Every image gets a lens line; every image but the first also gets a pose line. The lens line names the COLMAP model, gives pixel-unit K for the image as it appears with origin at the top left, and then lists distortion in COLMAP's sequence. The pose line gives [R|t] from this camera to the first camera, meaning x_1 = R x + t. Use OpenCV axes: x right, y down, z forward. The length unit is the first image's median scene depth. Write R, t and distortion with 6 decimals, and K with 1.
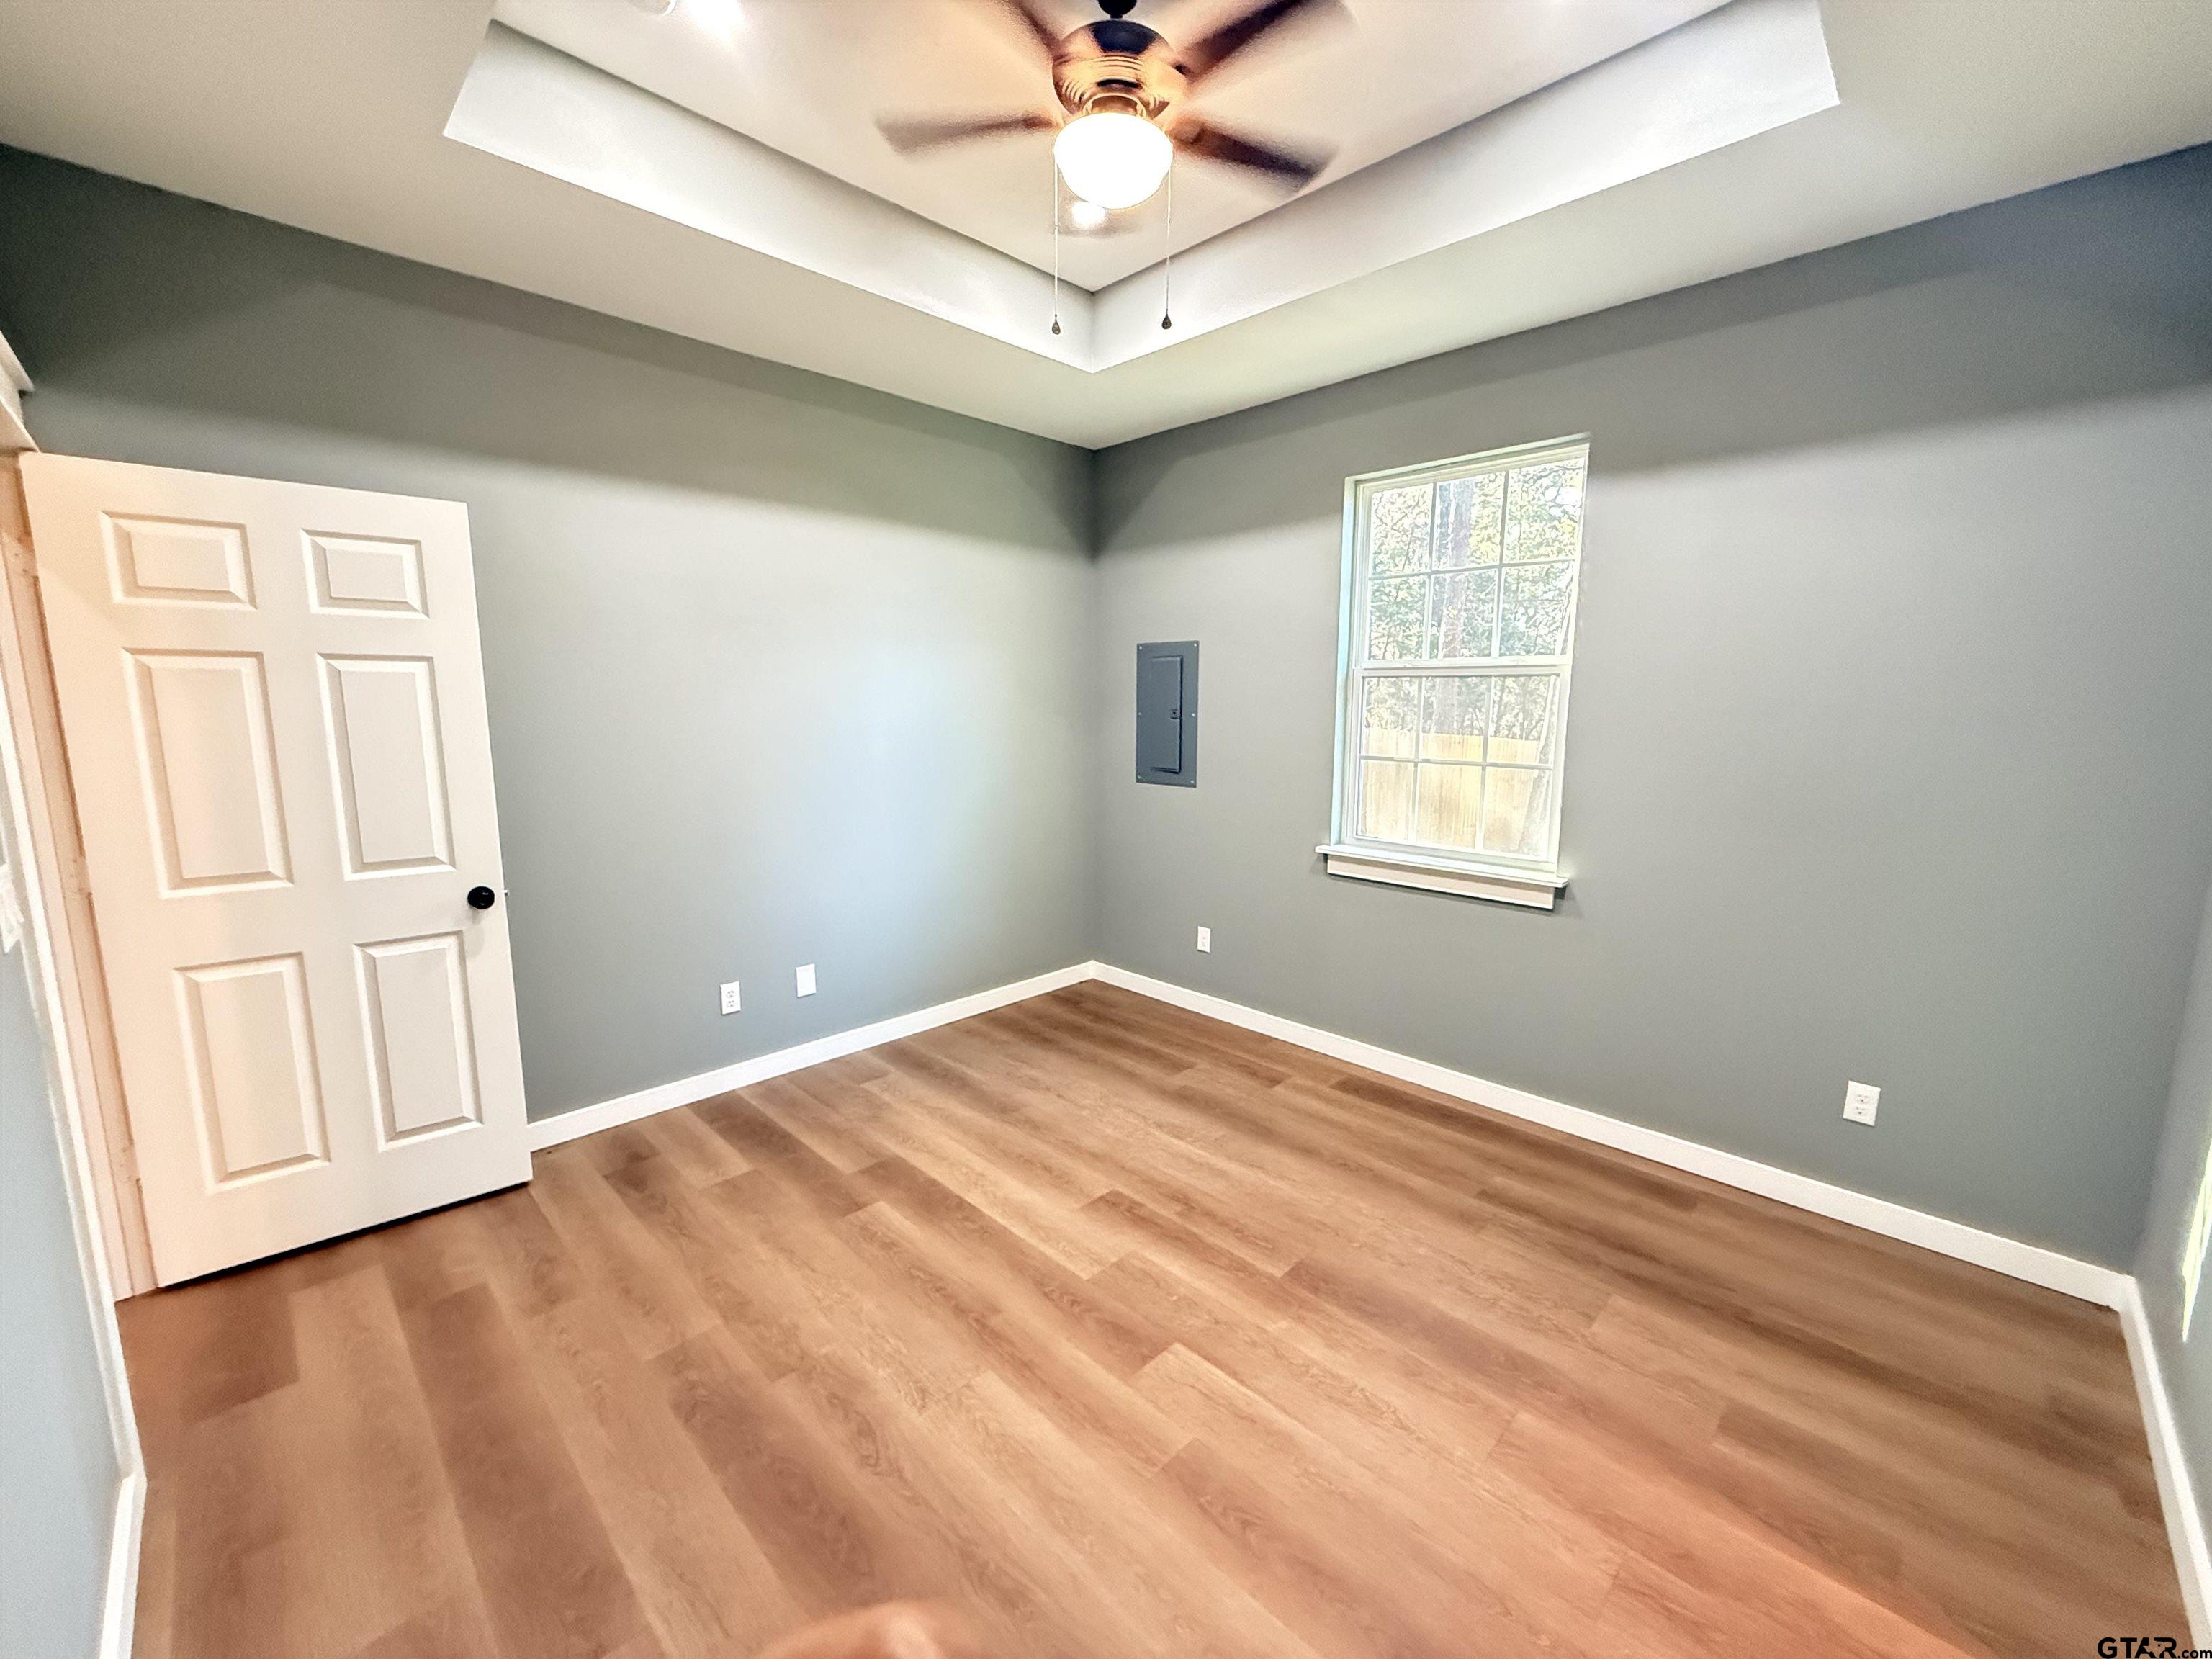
lens RADIAL K [[879.2, 0, 1100.1], [0, 879.2, 829.4], [0, 0, 1]] dist [-0.000771, -0.000288]
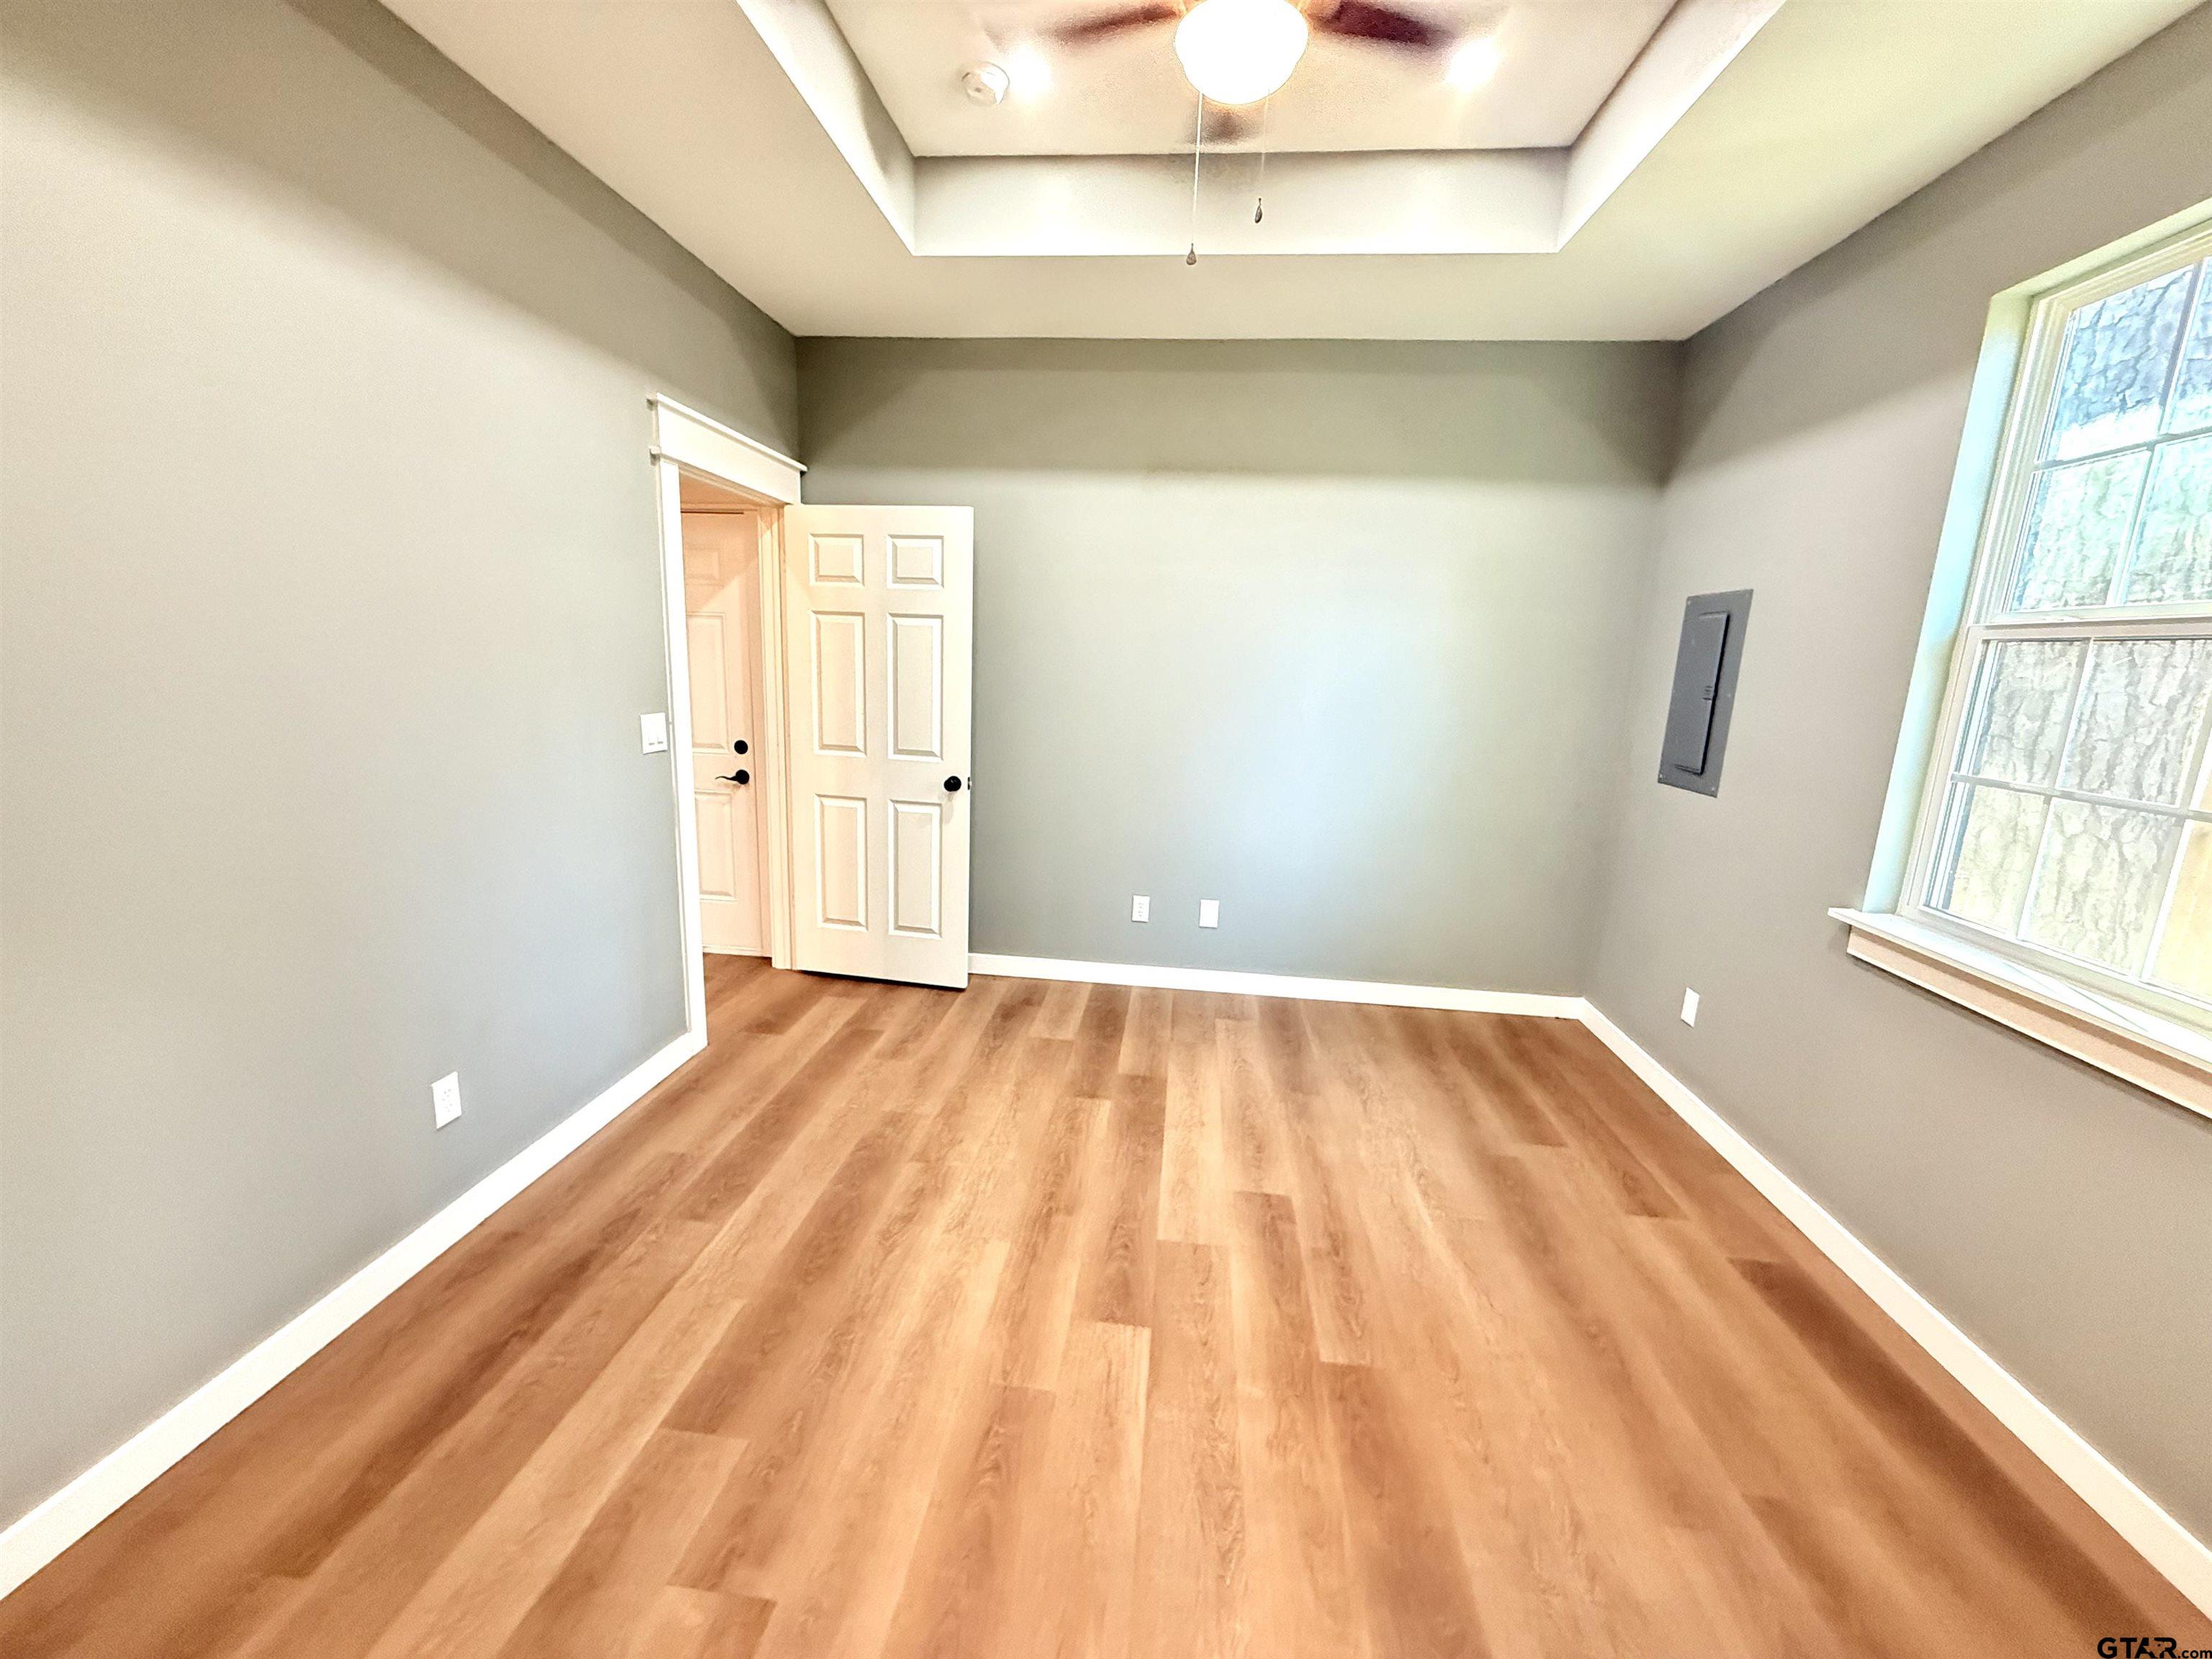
lens RADIAL K [[879.2, 0, 1100.1], [0, 879.2, 829.4], [0, 0, 1]] dist [-0.000771, -0.000288]
pose [[0.627729, 0.172022, -0.759187, 0.533071], [-0.150950, 0.983664, 0.098074, -0.025535], [0.763656, 0.053036, 0.643441, 0.248838]]
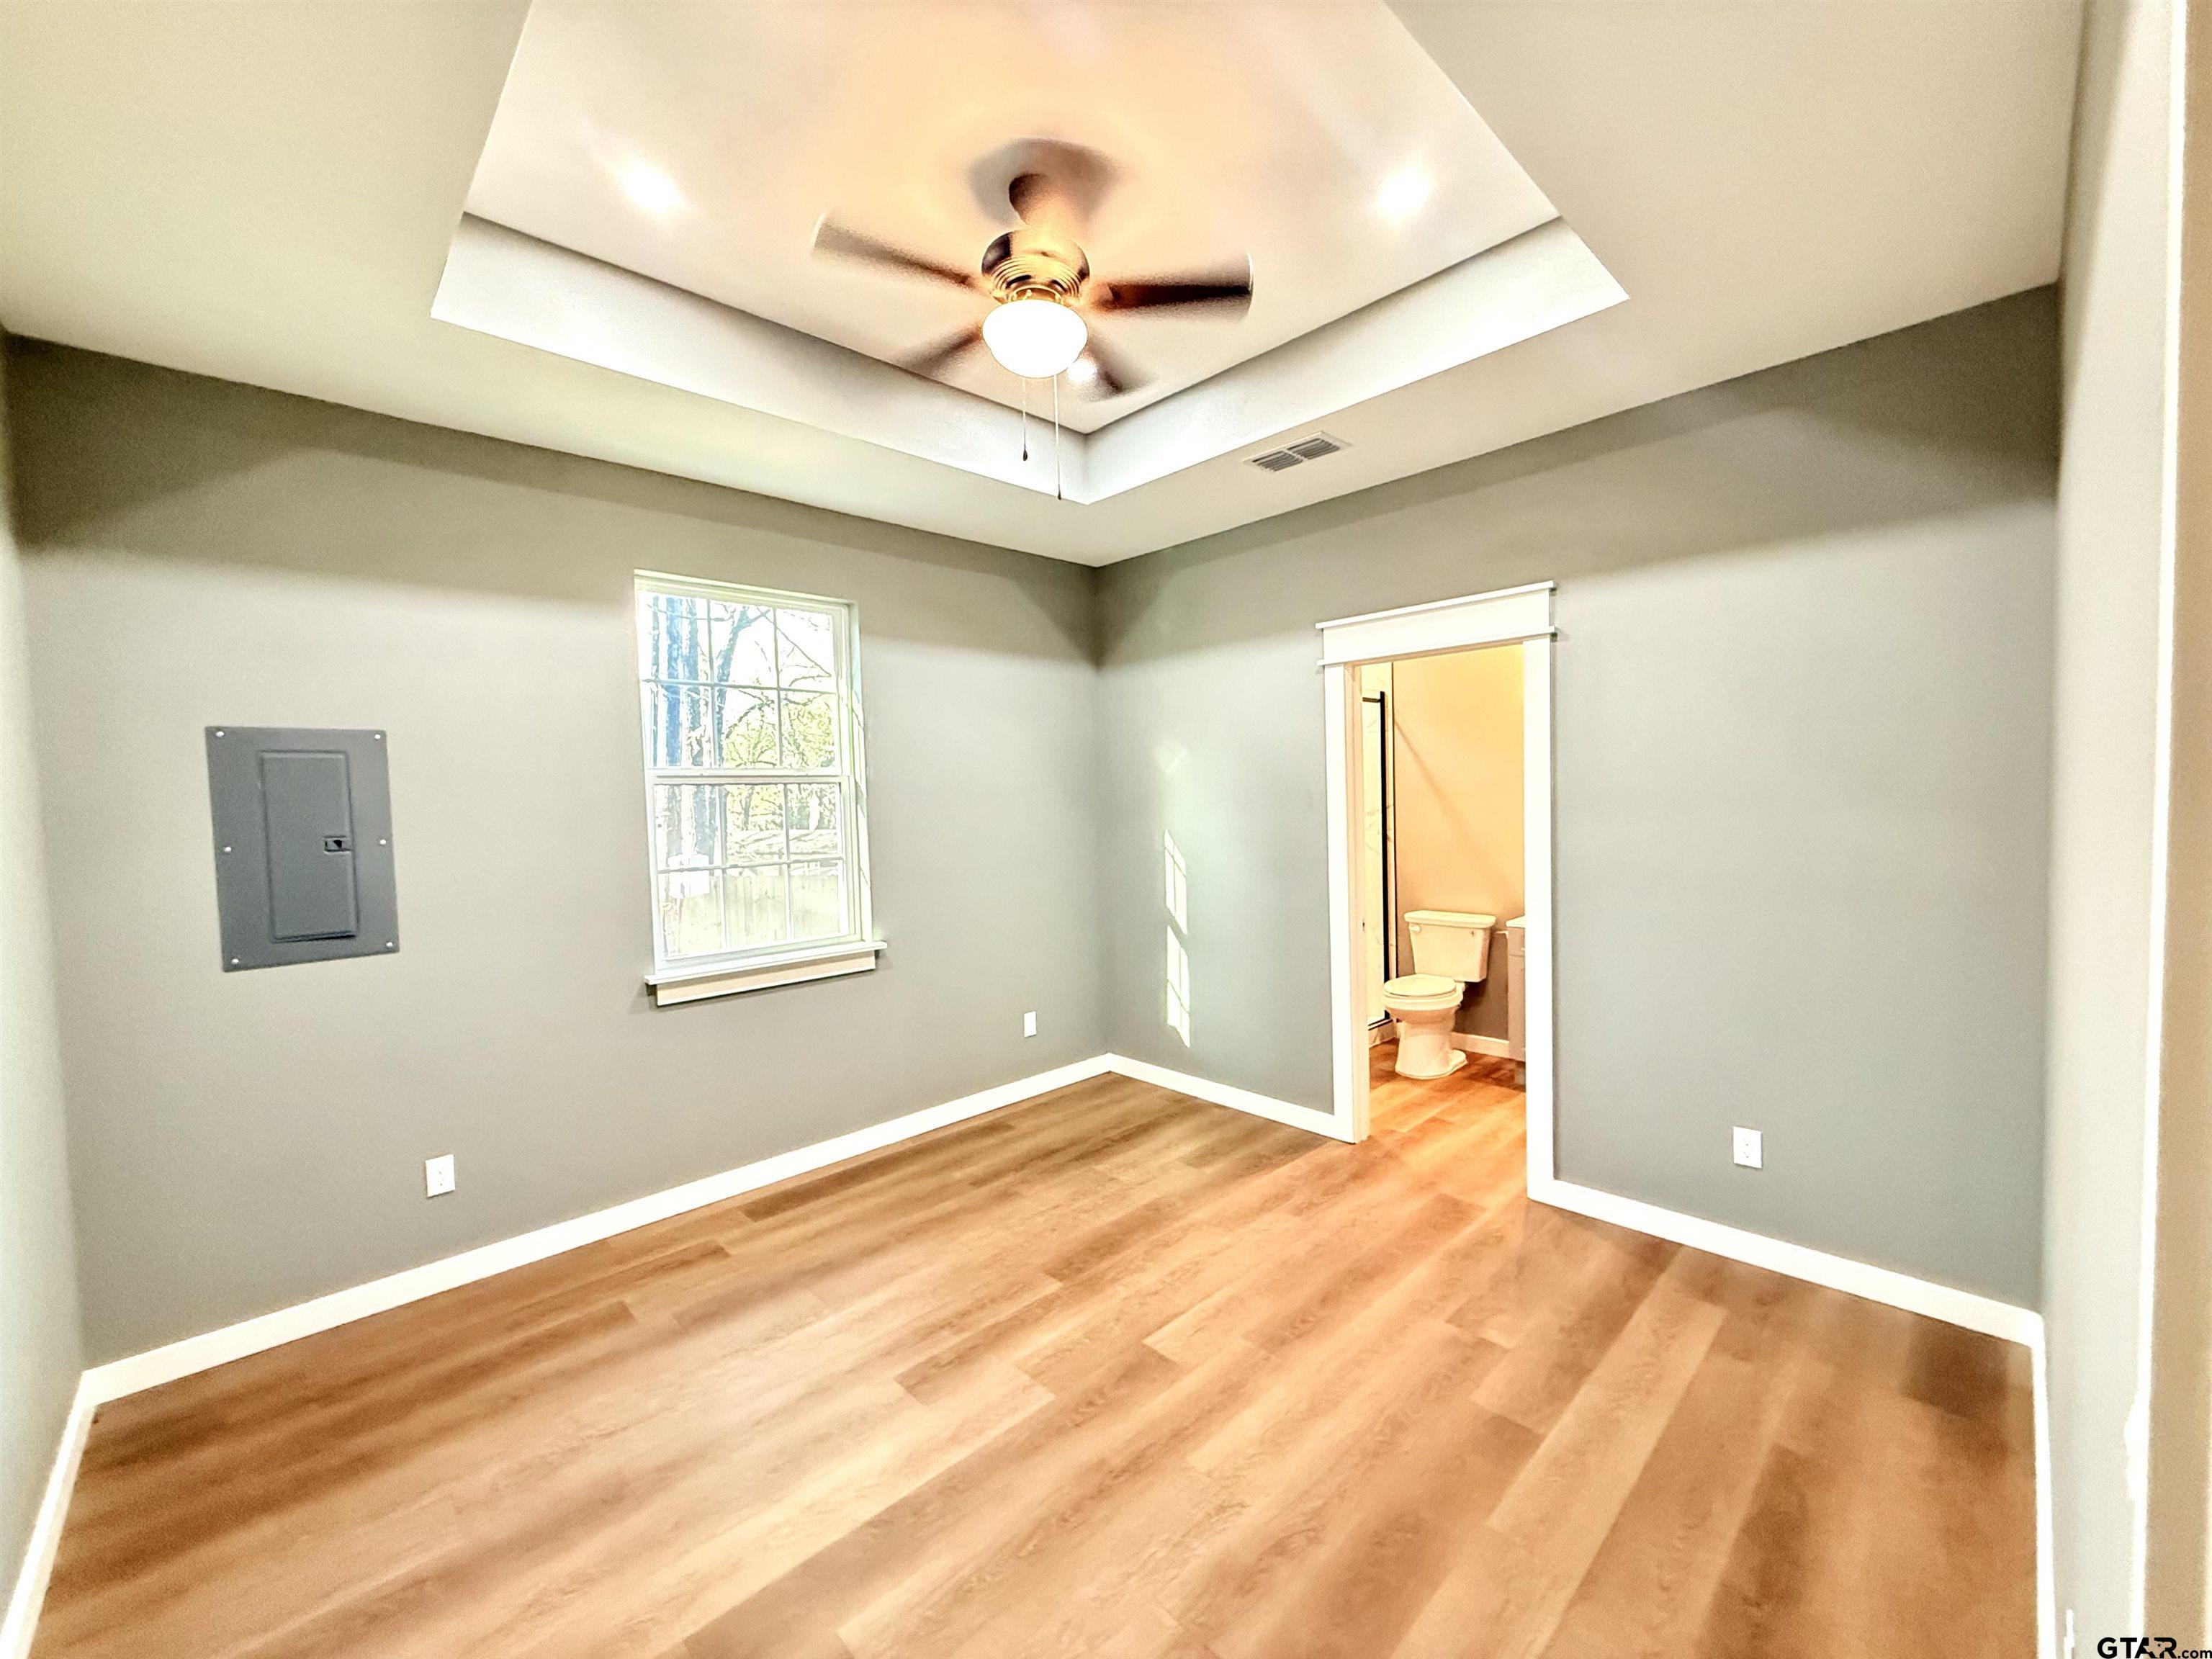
lens RADIAL K [[879.2, 0, 1100.1], [0, 879.2, 829.4], [0, 0, 1]] dist [-0.000771, -0.000288]
pose [[0.022220, -0.047621, 0.998618, -0.823096], [0.173081, 0.983965, 0.043071, -0.117344], [-0.984657, 0.171884, 0.030106, 0.705352]]
